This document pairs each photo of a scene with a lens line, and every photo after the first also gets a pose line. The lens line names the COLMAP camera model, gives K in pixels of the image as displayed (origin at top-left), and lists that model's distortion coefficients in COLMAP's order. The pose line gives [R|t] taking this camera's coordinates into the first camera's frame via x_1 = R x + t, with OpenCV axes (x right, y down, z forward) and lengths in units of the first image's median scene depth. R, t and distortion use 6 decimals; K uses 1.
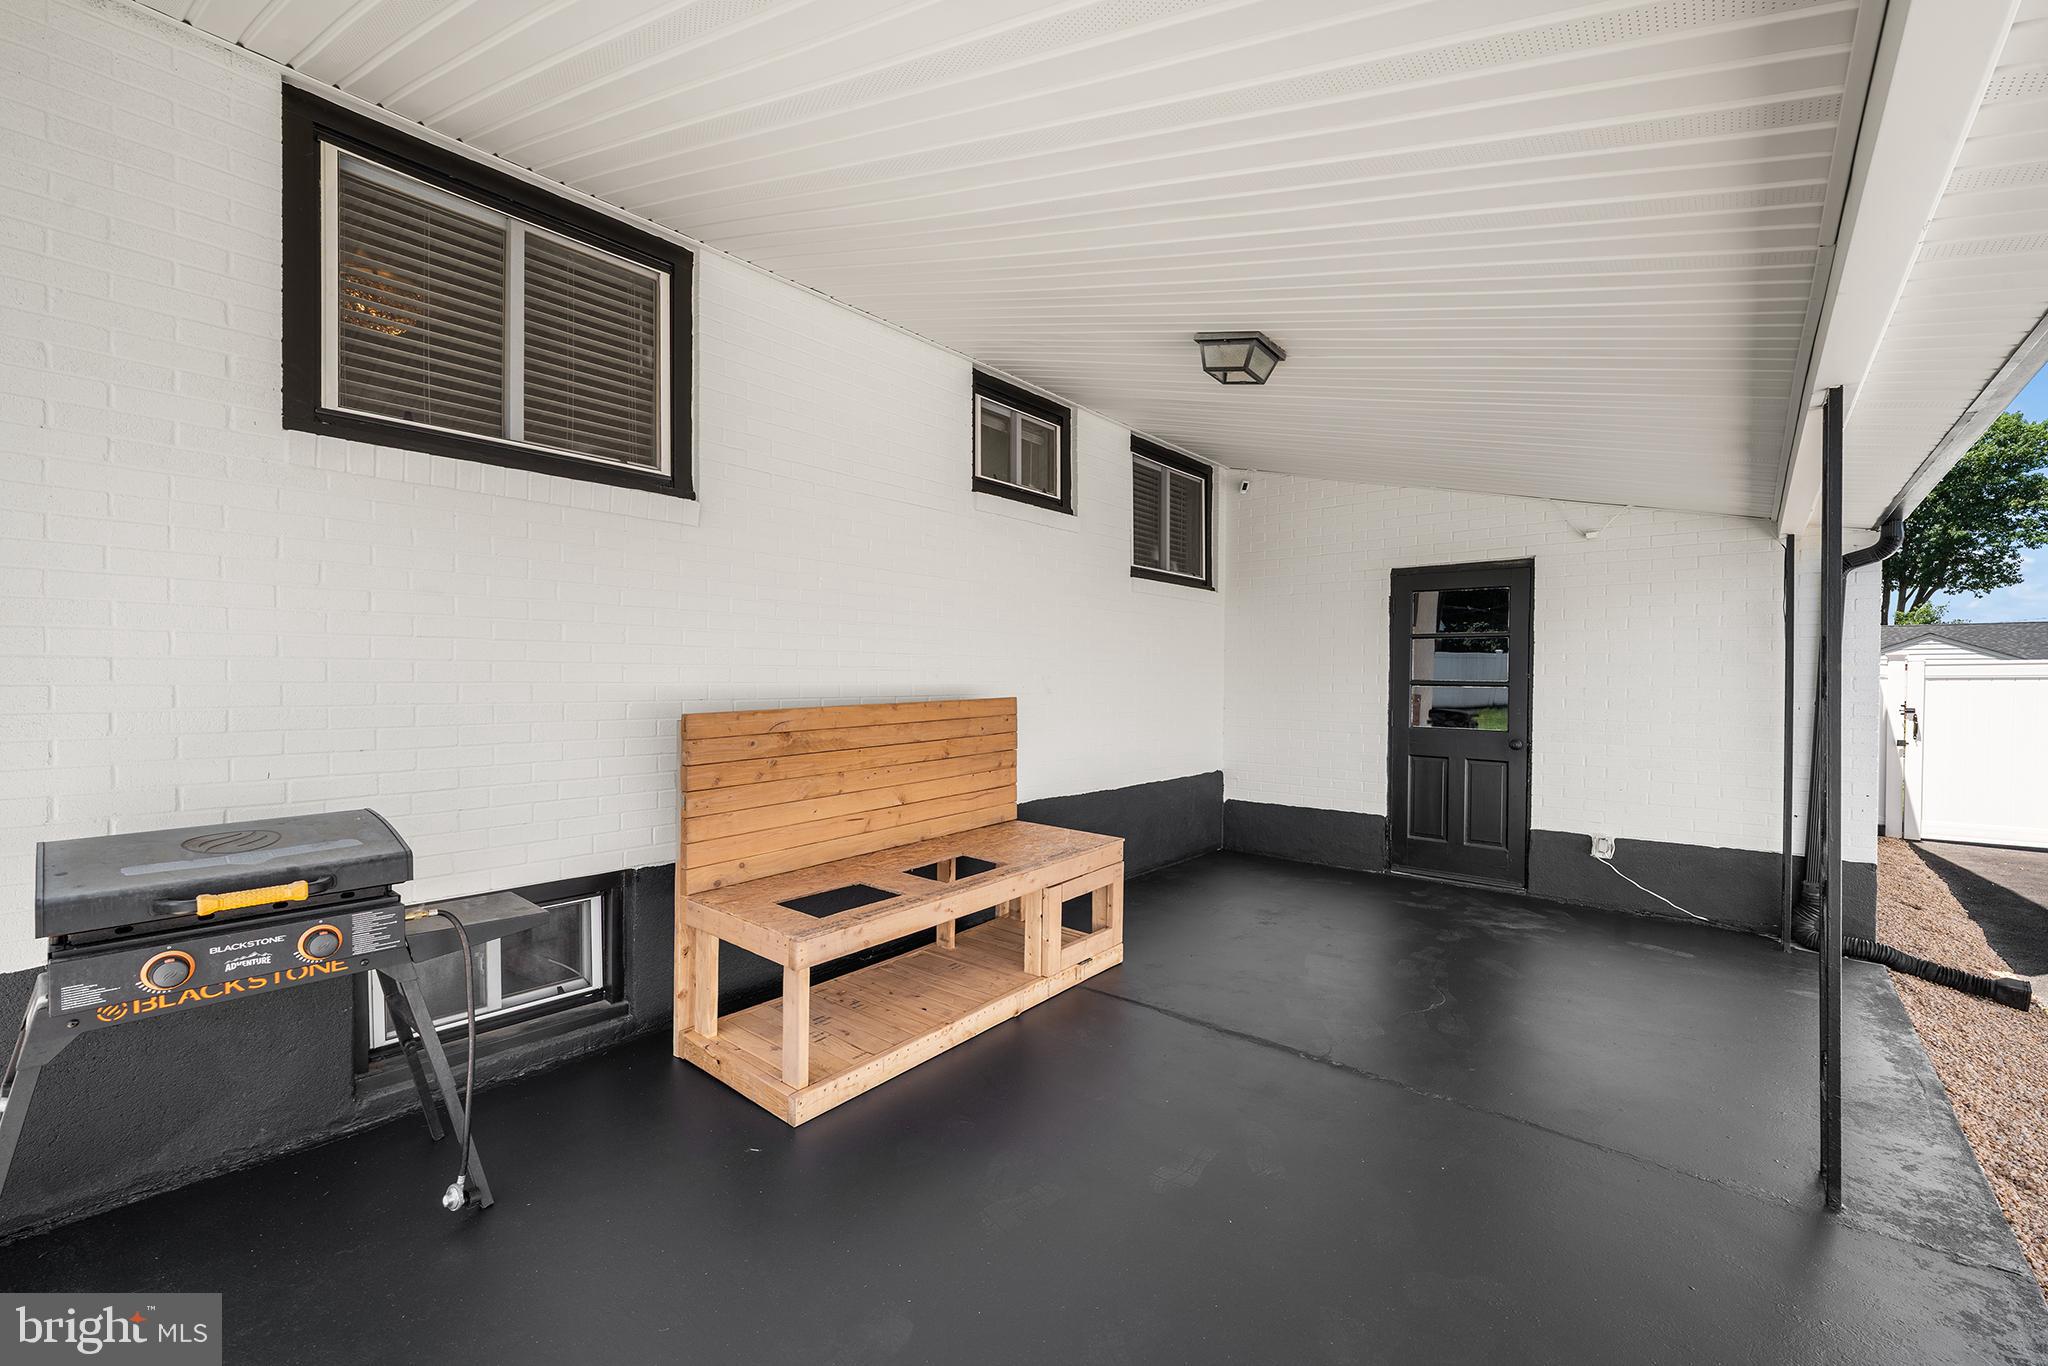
lens RADIAL K [[834.9, 0, 1028.4], [0, 834.9, 691.4], [0, 0, 1]] dist [-0.017335, -0.000104]
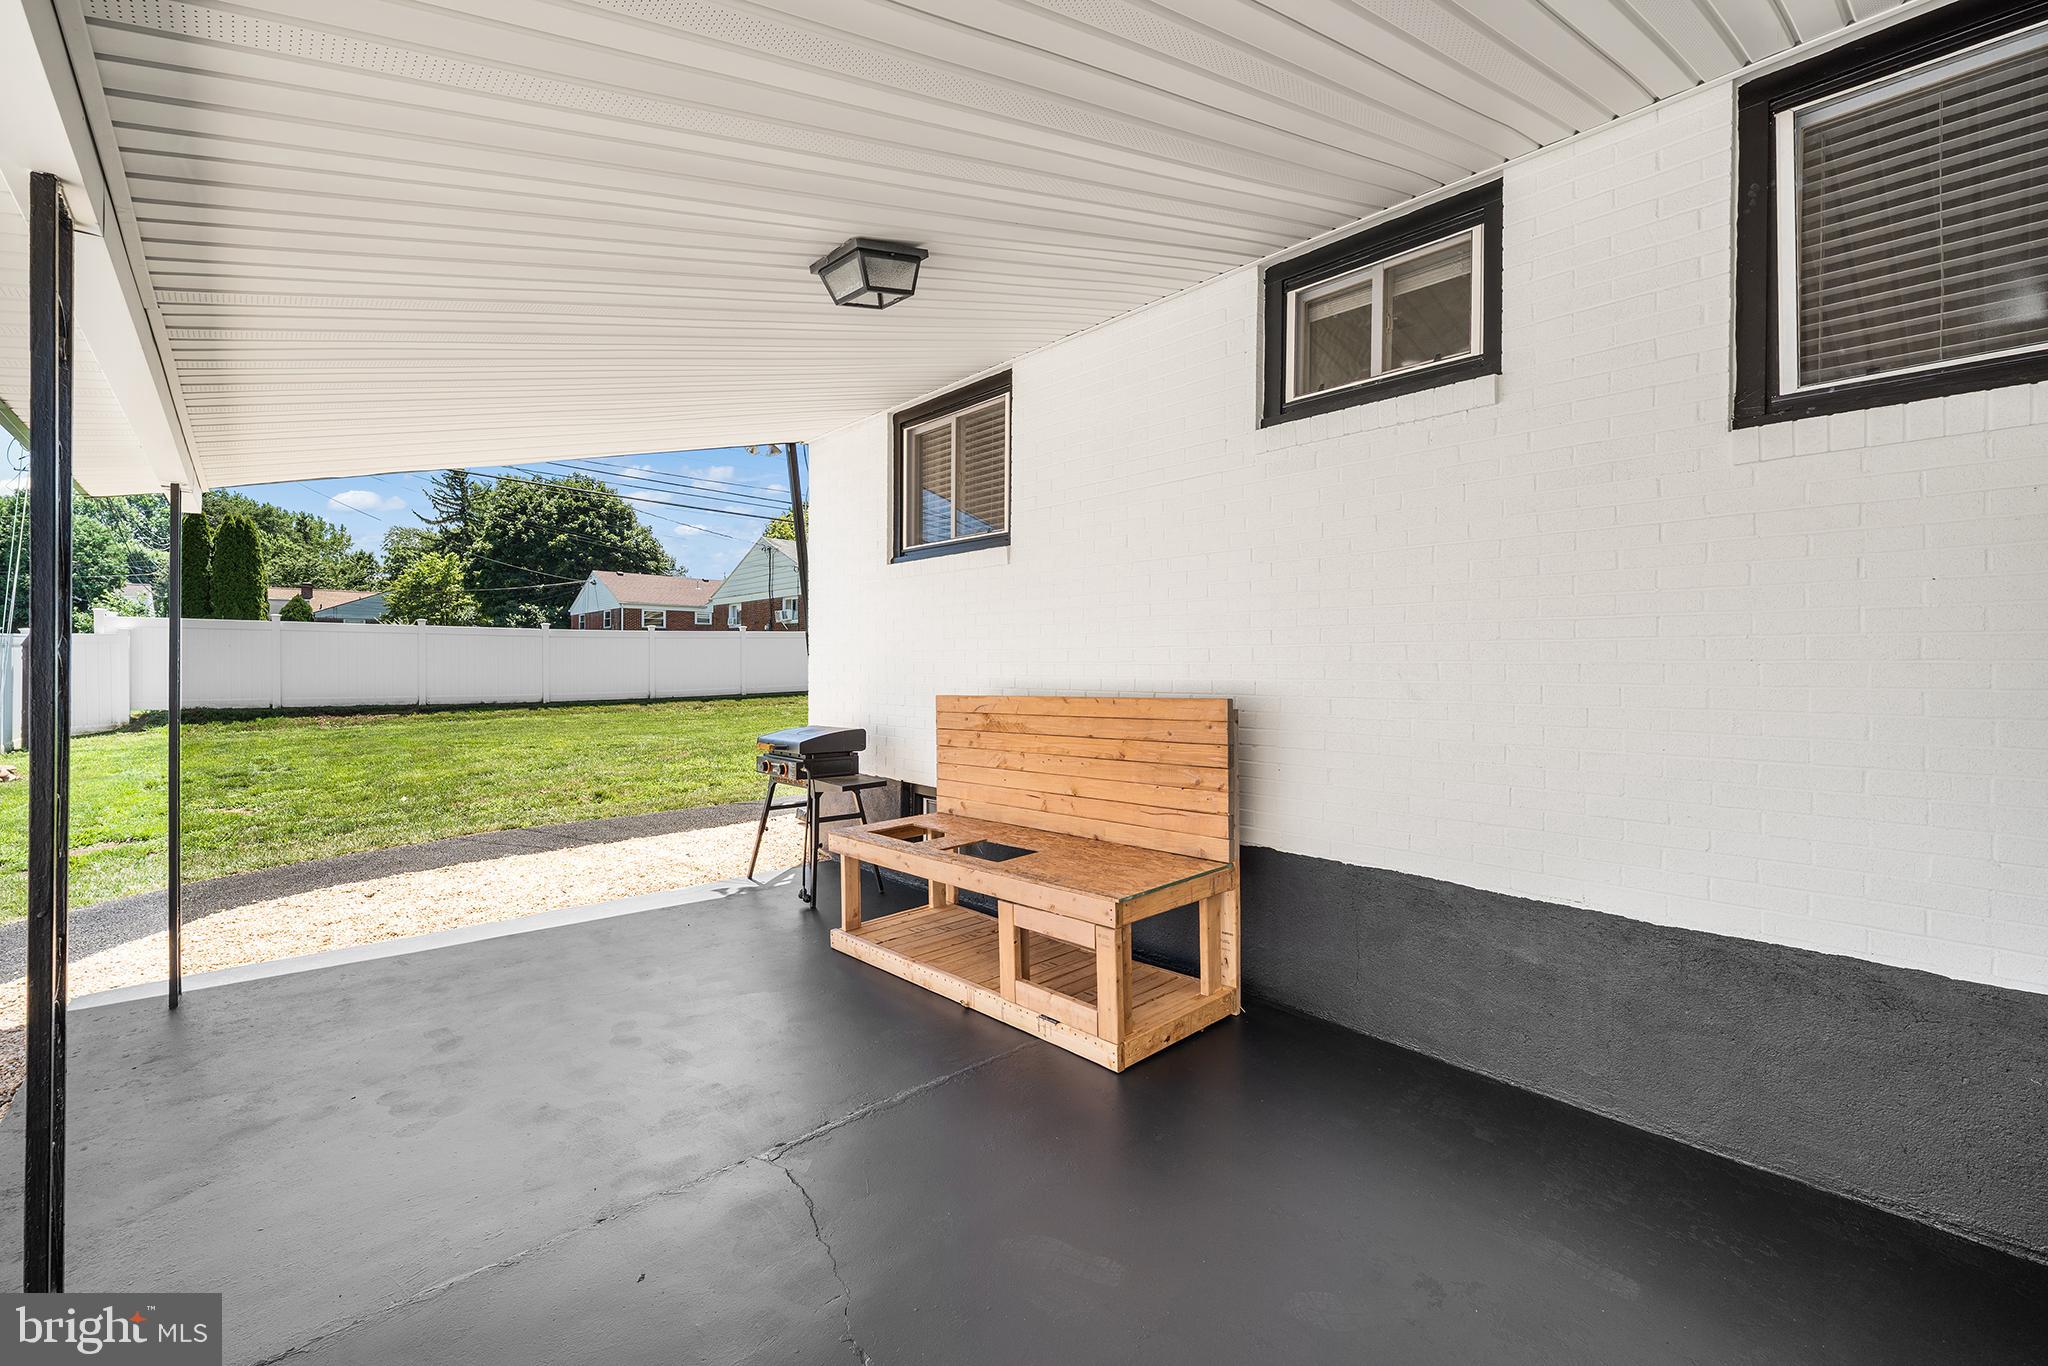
lens RADIAL K [[852.0, 0, 1024.0], [0, 852.0, 683.0], [0, 0, 1]] dist [-0.000846, -0.000141]
pose [[-0.143306, 0.005995, -0.989660, 0.873924], [-0.024677, 0.999649, 0.009629, -0.010985], [0.989371, 0.025802, -0.143108, 1.063043]]
